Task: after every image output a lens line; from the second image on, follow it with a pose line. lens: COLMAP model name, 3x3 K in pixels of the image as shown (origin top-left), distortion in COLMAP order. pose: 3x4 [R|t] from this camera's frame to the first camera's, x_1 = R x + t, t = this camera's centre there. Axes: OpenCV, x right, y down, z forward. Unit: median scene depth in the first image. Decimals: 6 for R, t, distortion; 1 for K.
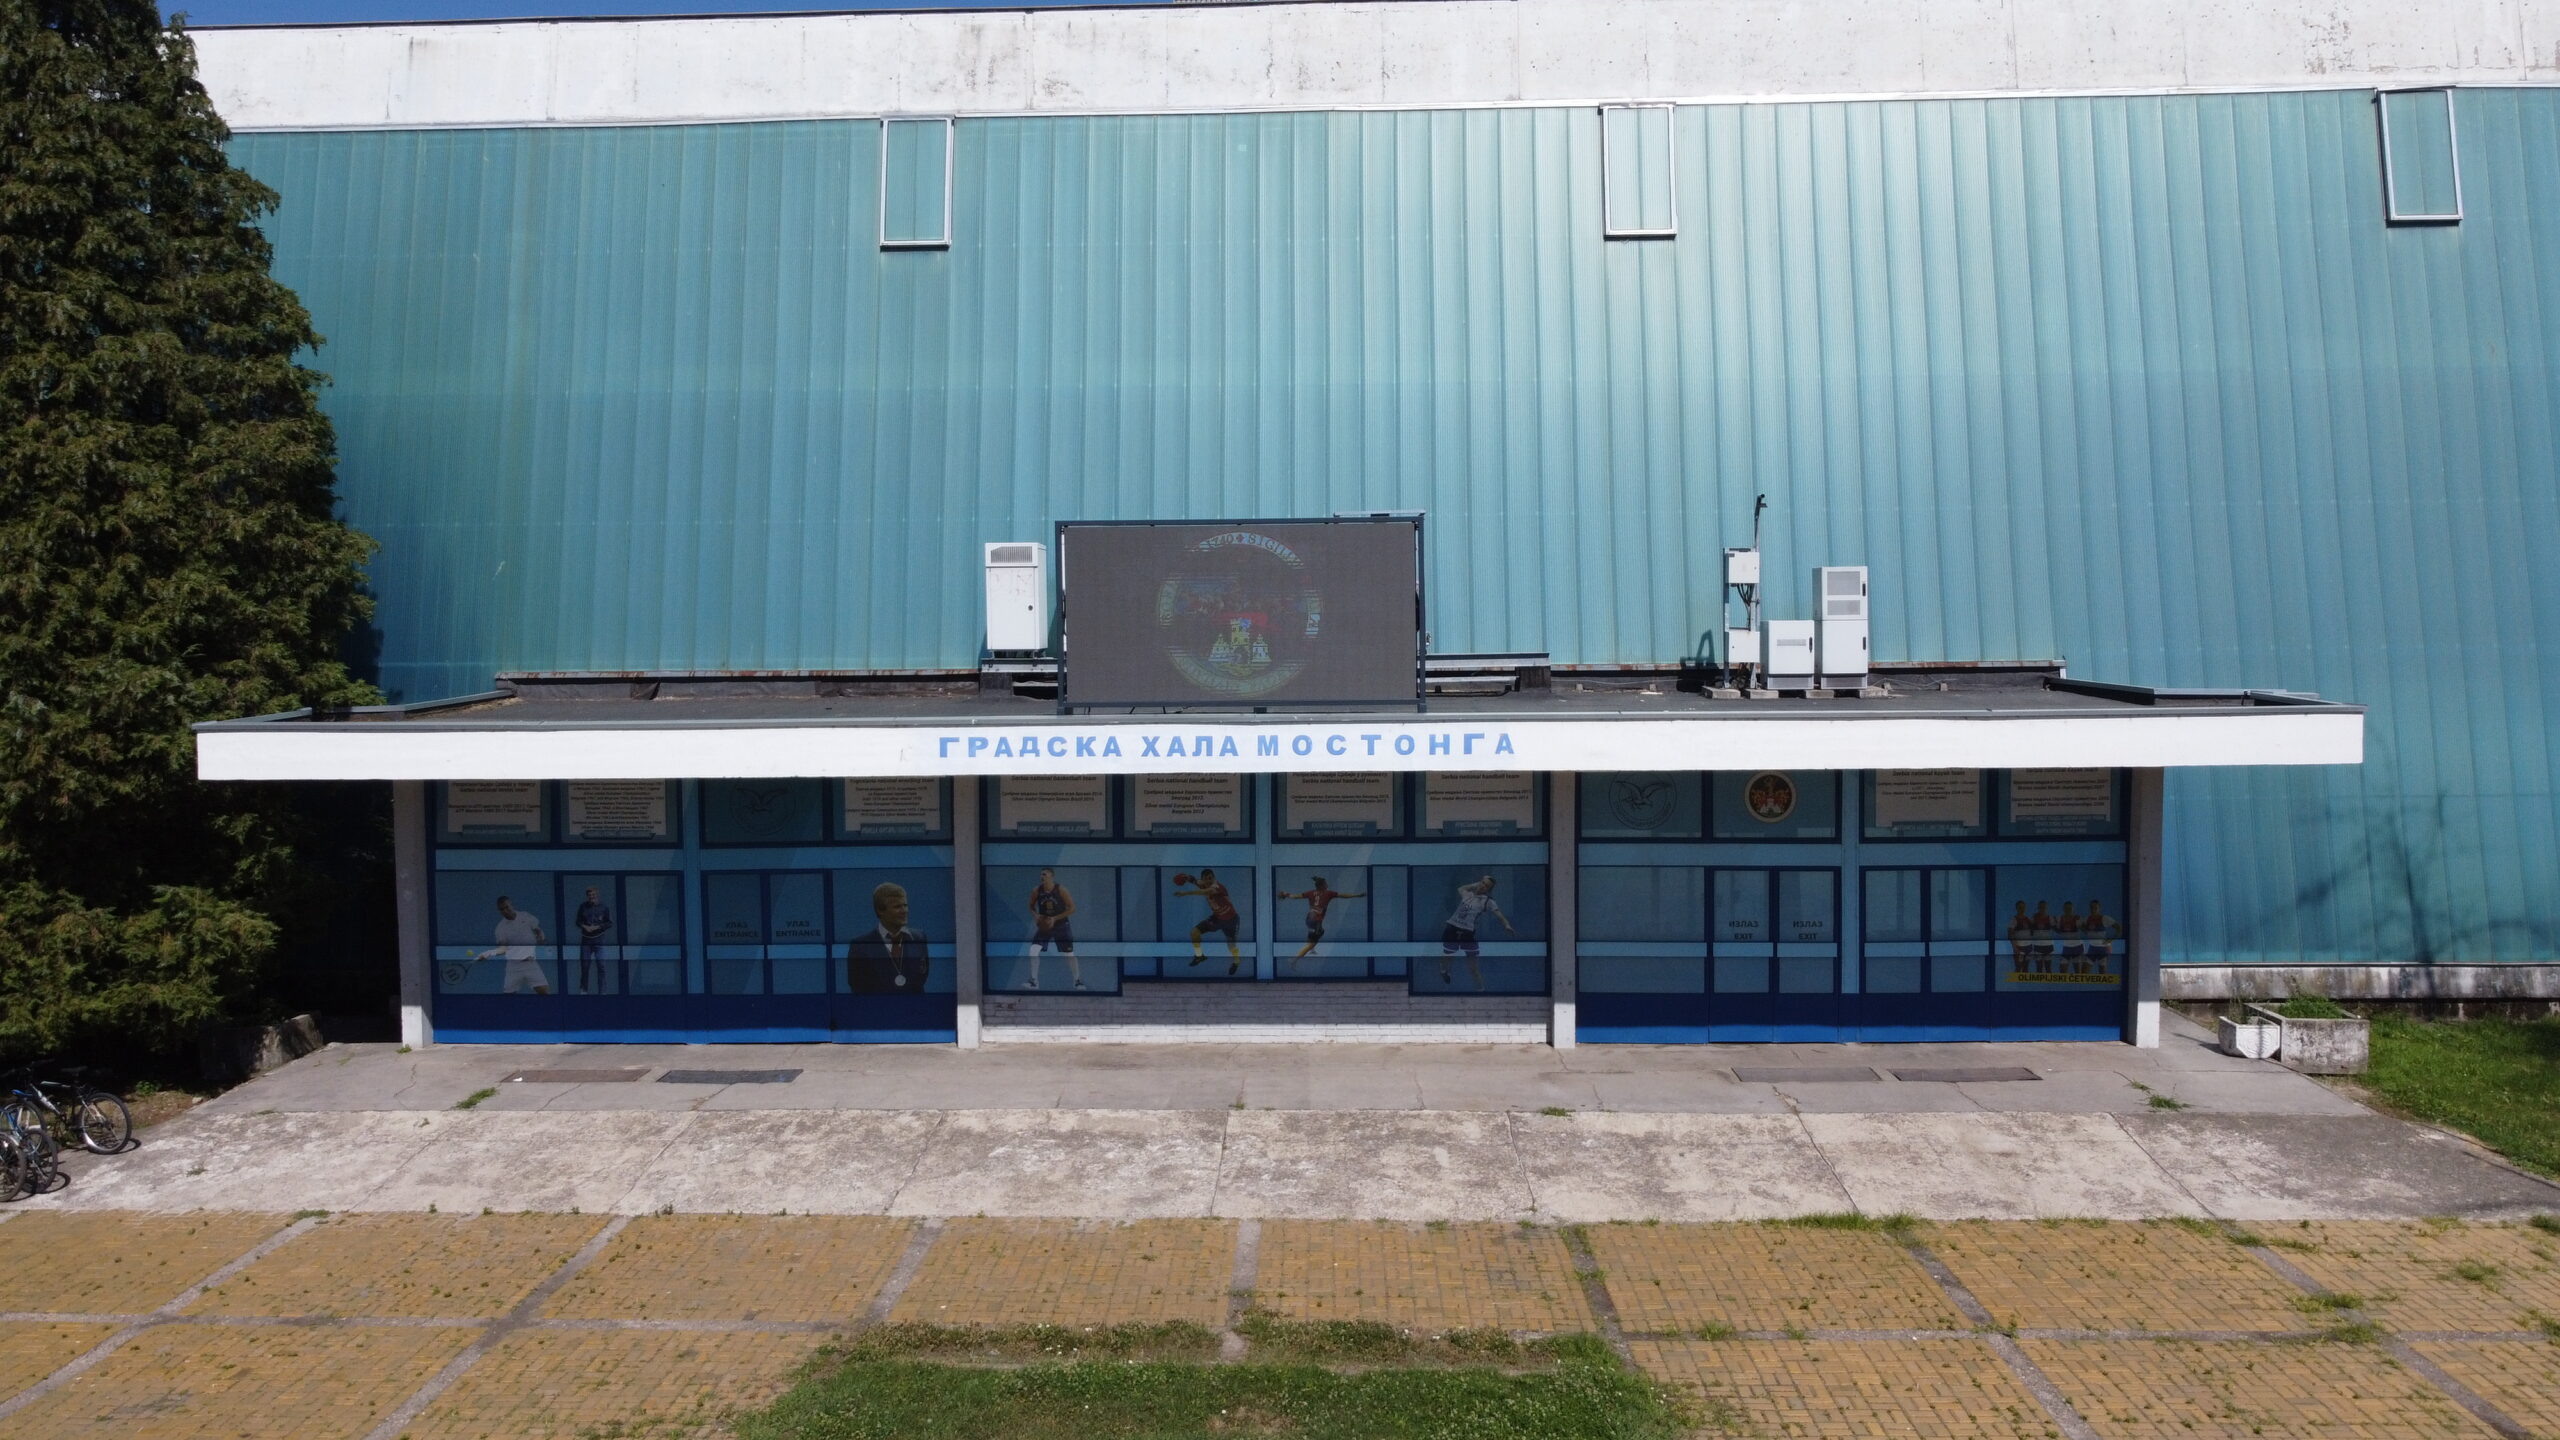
lens RADIAL K [[1936.0, 0, 1280.0], [0, 1936.0, 720.0], [0, 0, 1]] dist [0.002552, -0.001854]
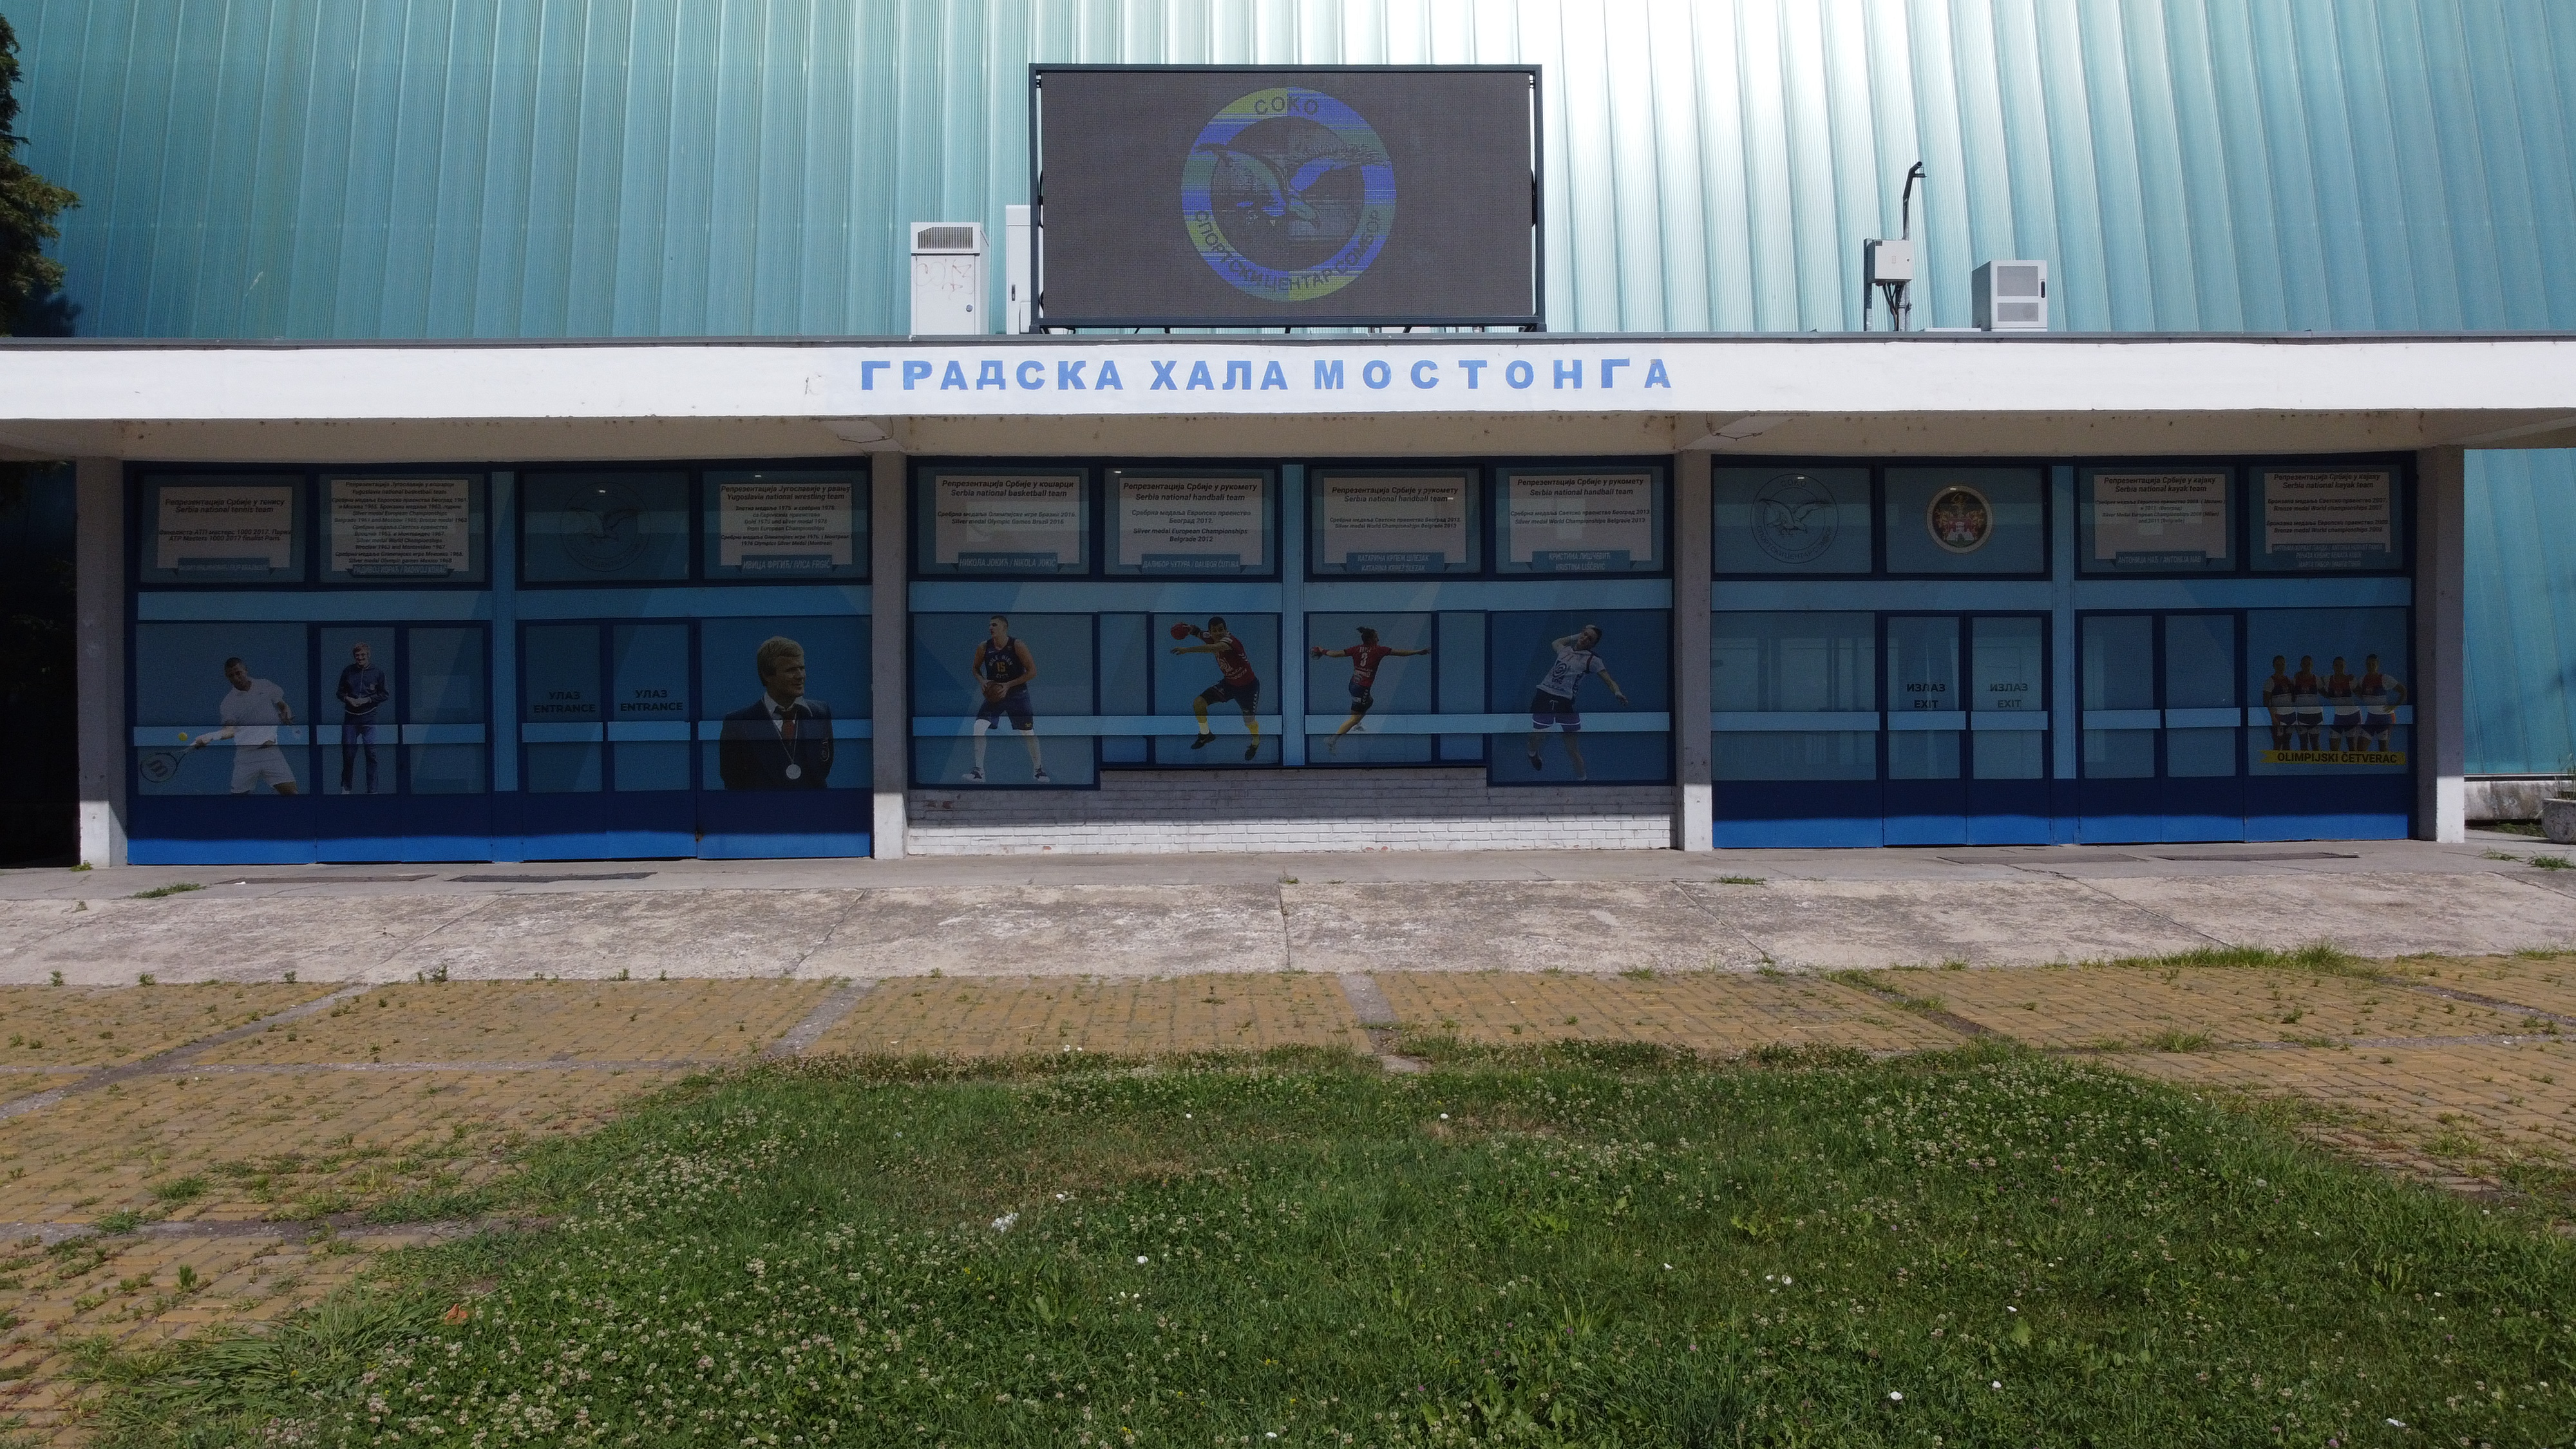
lens RADIAL K [[1948.1, 0, 1288.0], [0, 1948.1, 724.5], [0, 0, 1]] dist [0.002552, -0.001854]
pose [[0.997372, 0.001084, 0.072448, -0.064392], [0.002560, 0.998736, -0.050188, 0.156570], [-0.072411, 0.050242, 0.996109, 0.257676]]
